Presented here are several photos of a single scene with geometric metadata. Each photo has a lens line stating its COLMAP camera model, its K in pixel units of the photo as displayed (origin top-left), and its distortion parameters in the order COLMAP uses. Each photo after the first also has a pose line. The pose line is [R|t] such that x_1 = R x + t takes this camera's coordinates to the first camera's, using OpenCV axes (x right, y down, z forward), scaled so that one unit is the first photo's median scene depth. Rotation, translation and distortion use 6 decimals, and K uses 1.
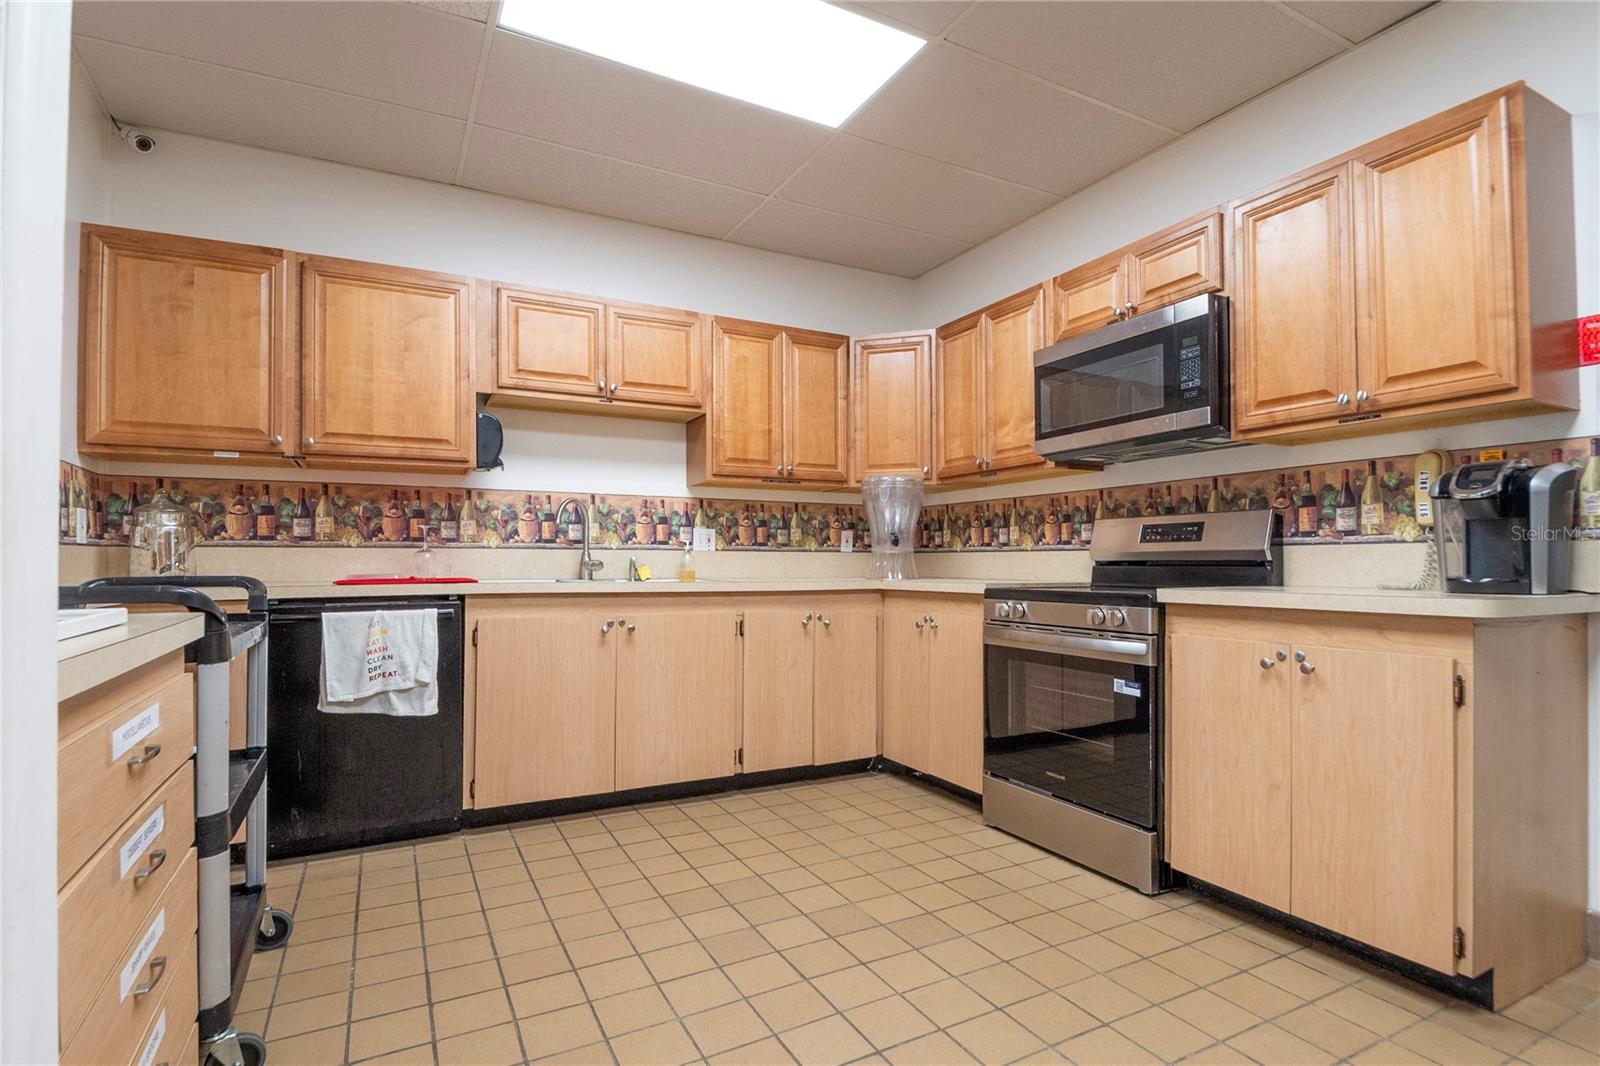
lens RADIAL K [[776.6, 0, 807.4], [0, 776.6, 557.7], [0, 0, 1]] dist [-0.000318, -0.000394]
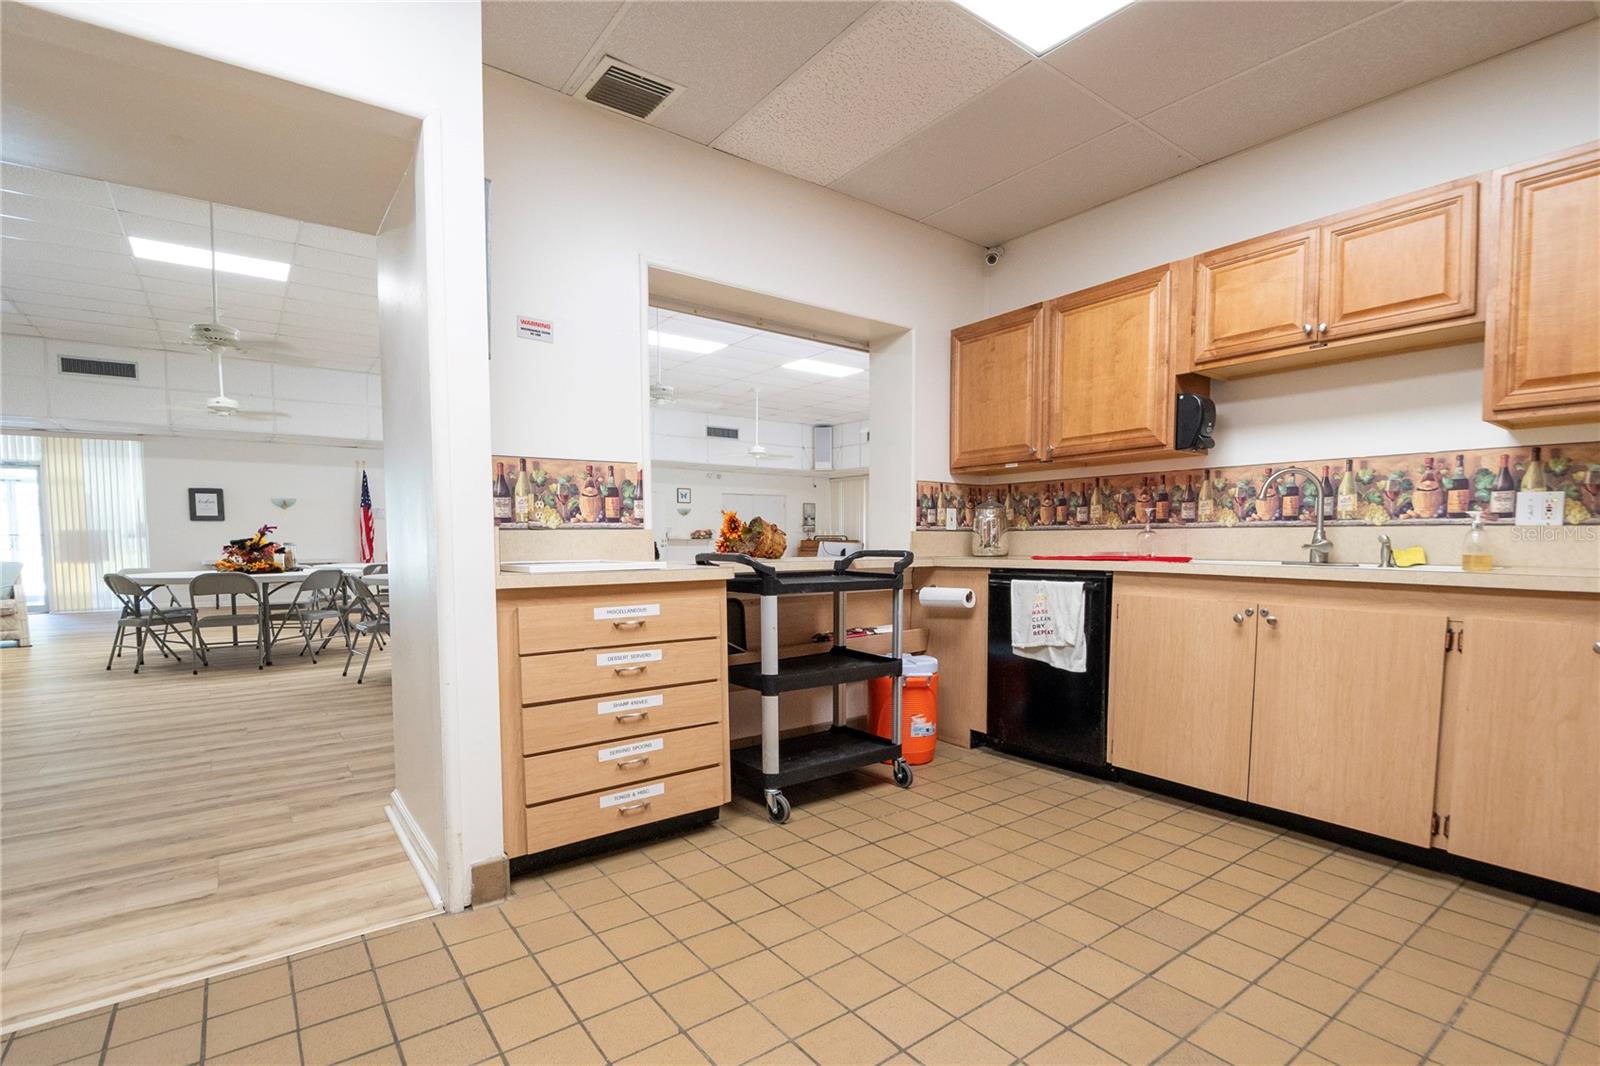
lens RADIAL K [[775.7, 0, 871.3], [0, 775.7, 587.8], [0, 0, 1]] dist [0.036174, -0.041293]
pose [[0.192086, 0.061518, -0.979448, 0.531404], [0.004657, 0.997965, 0.063594, -0.001095], [0.981367, -0.016777, 0.191409, 0.415312]]
